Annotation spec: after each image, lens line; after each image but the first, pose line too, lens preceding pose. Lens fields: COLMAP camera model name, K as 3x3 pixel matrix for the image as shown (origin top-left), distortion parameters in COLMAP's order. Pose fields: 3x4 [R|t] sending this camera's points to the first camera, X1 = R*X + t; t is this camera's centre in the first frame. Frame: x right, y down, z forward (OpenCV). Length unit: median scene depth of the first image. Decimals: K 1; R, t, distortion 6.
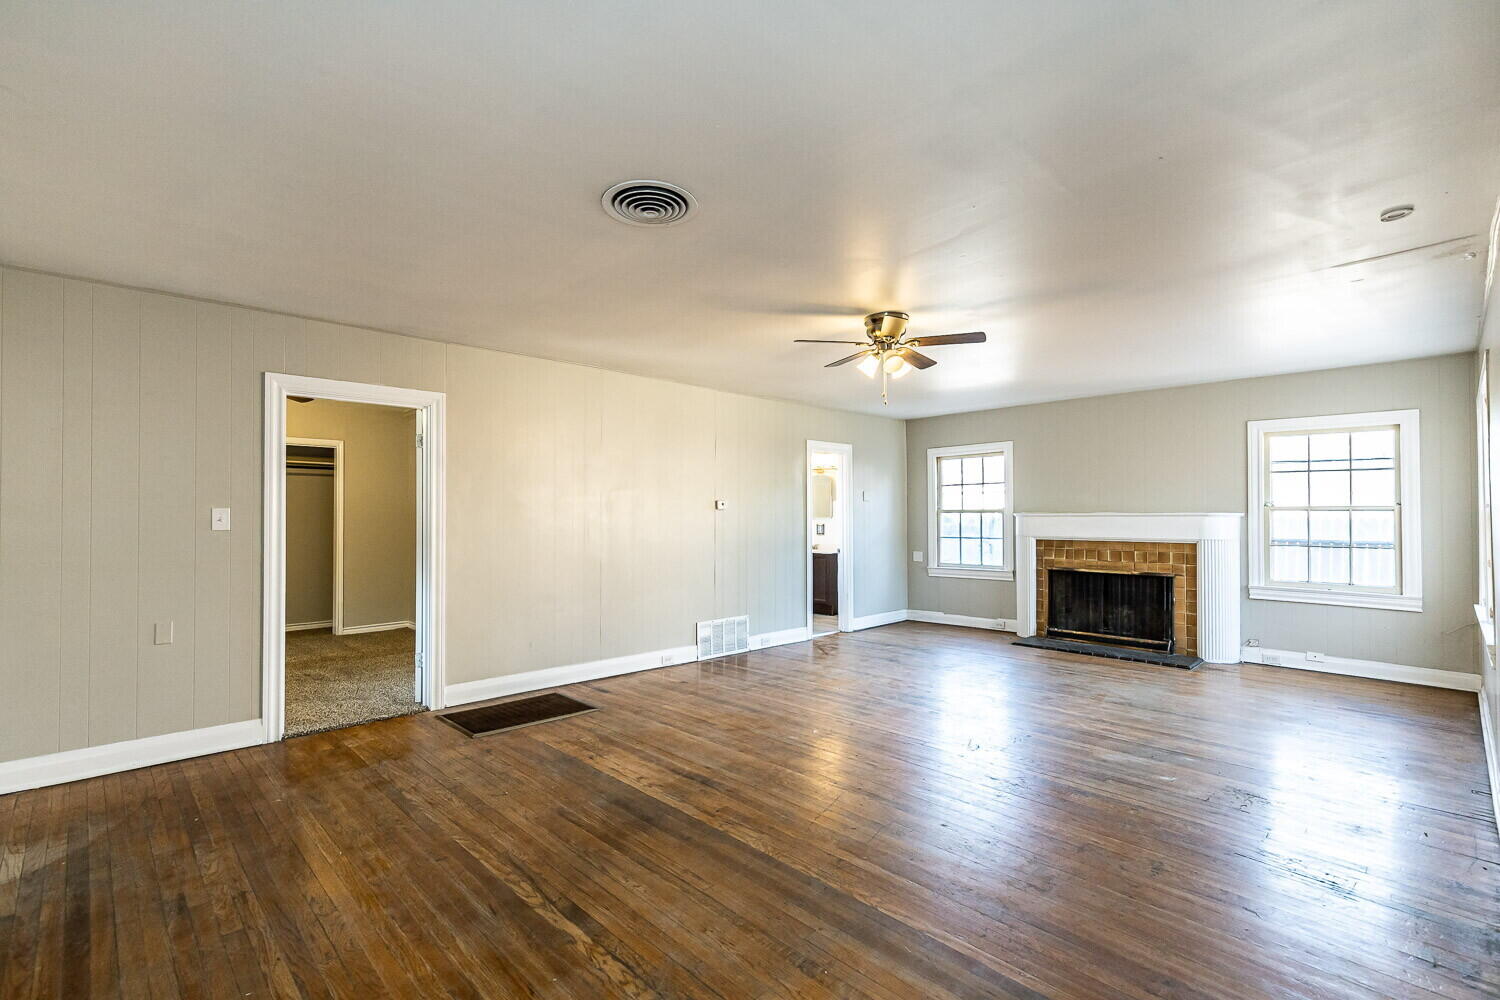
lens RADIAL K [[678.8, 0, 741.1], [0, 678.8, 505.6], [0, 0, 1]] dist [0.010002, -0.000519]
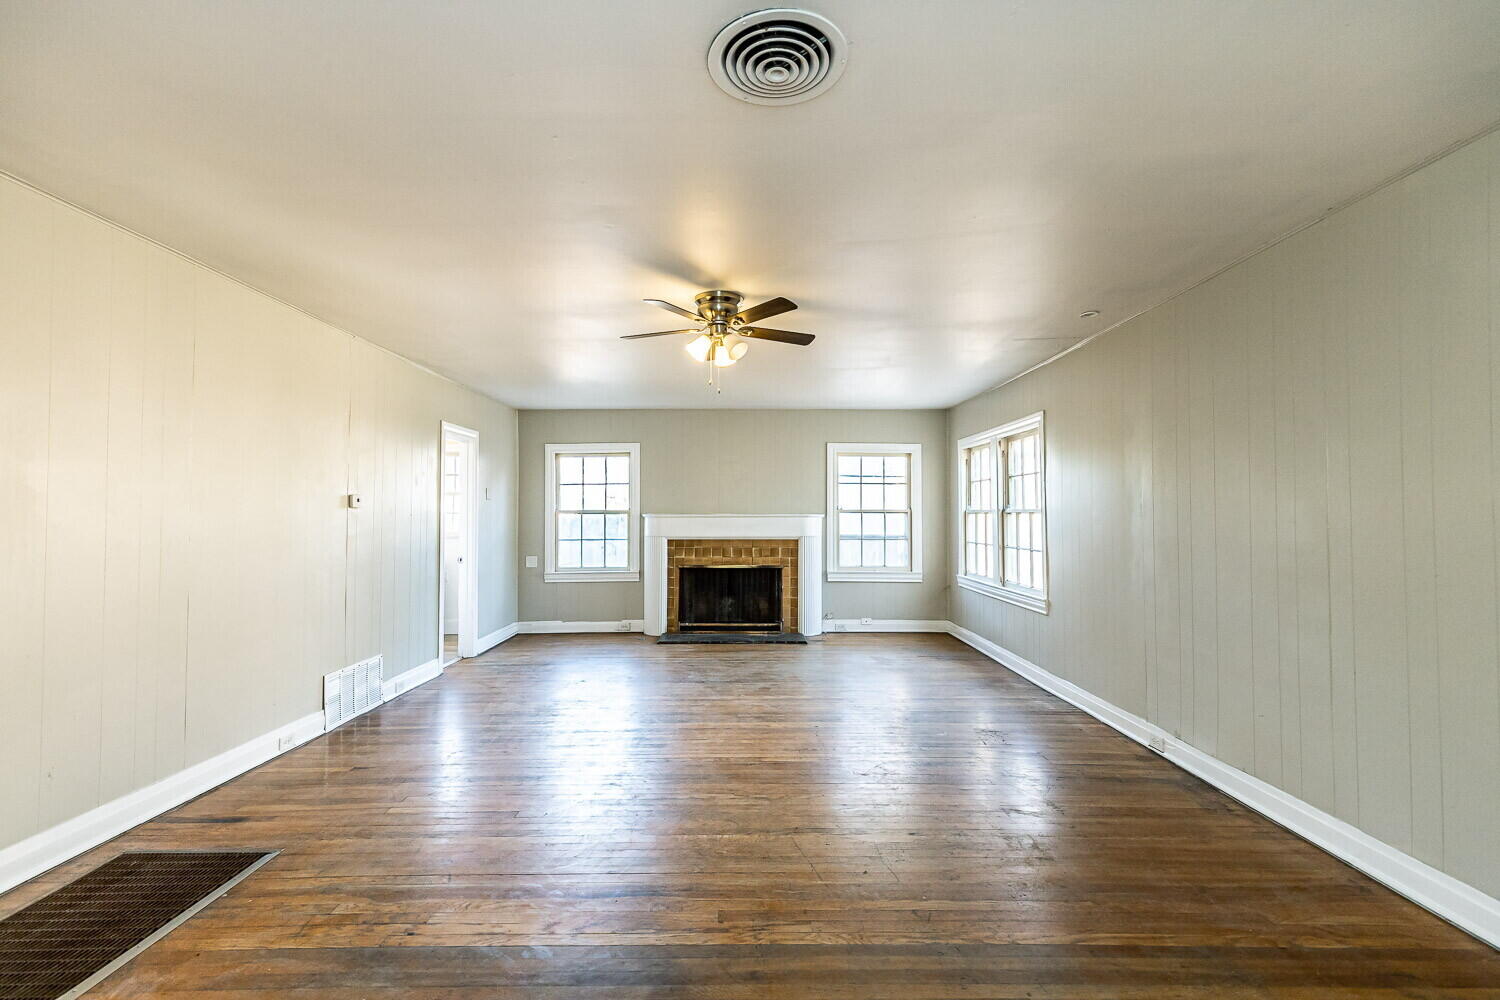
lens RADIAL K [[676.6, 0, 750.0], [0, 676.6, 500.0], [0, 0, 1]] dist [0.009101, -0.000372]
pose [[0.686910, 0.017693, 0.726527, -0.260137], [-0.011192, 0.999843, -0.013767, 0.002571], [-0.726656, 0.001325, 0.687000, 0.223962]]
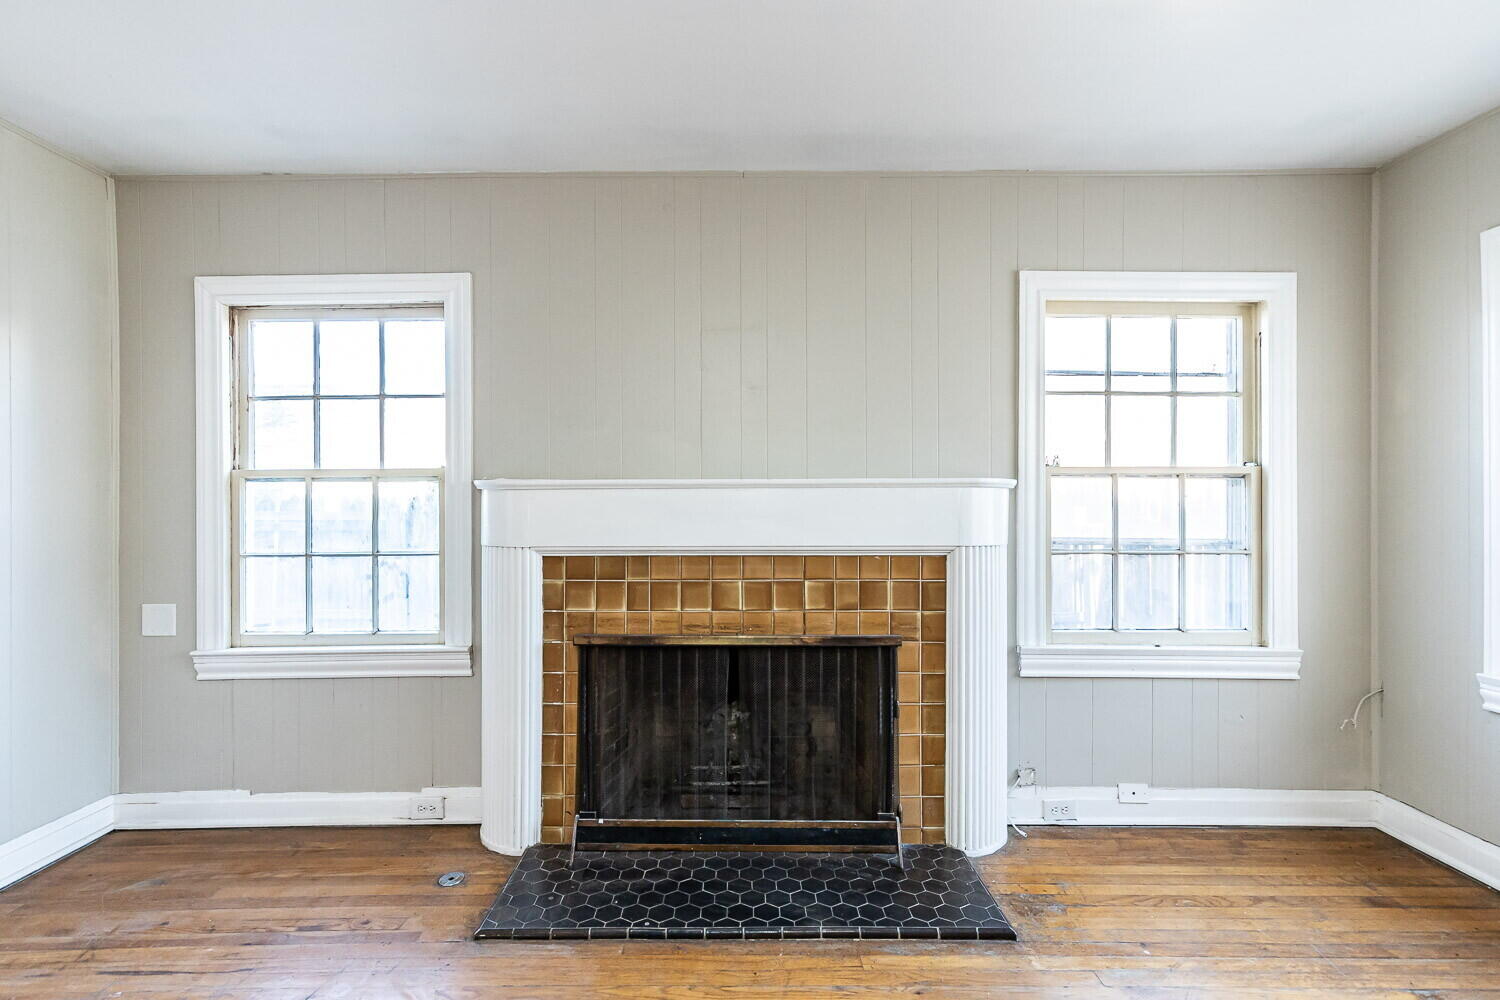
lens RADIAL K [[678.8, 0, 741.1], [0, 678.8, 505.6], [0, 0, 1]] dist [0.010002, -0.000519]
pose [[0.694234, 0.003763, 0.719739, 0.291219], [-0.009317, 0.999950, 0.003759, 0.025133], [-0.719689, -0.009315, 0.694234, 0.782177]]
